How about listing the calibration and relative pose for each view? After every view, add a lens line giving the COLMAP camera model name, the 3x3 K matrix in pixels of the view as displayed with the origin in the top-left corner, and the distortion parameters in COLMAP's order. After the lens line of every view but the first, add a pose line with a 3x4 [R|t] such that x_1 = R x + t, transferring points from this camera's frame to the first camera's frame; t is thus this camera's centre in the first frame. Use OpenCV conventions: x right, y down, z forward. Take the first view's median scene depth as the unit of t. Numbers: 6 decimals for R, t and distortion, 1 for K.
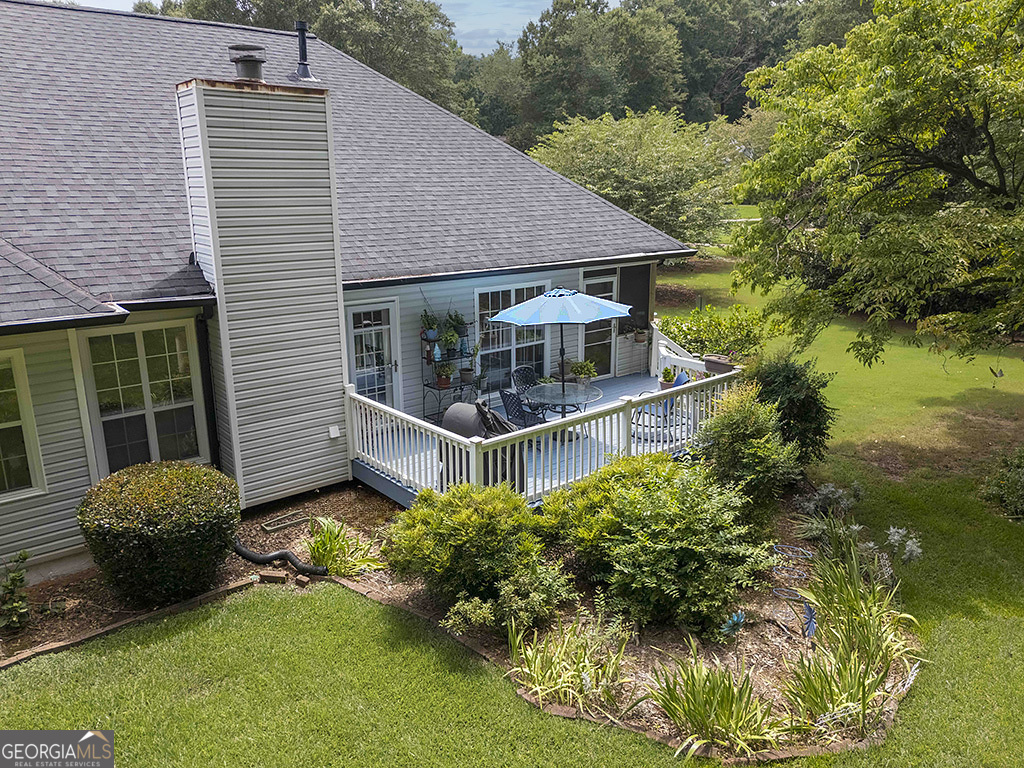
lens RADIAL K [[762.9, 0, 512.0], [0, 762.9, 384.0], [0, 0, 1]] dist [0.025359, -0.000784]
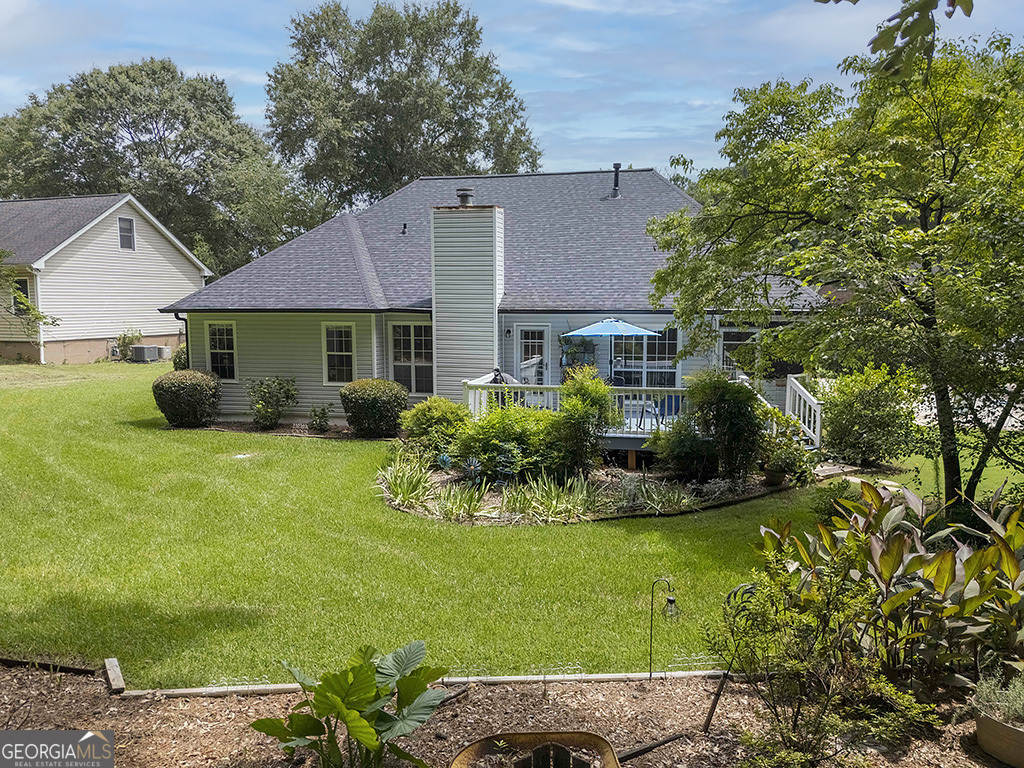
lens RADIAL K [[762.9, 0, 512.0], [0, 762.9, 384.0], [0, 0, 1]] dist [0.025359, -0.000784]
pose [[0.603519, 0.087538, -0.792529, 1.310001], [-0.211613, 0.975896, -0.053354, 0.138569], [0.768755, 0.199909, 0.607496, -0.027852]]
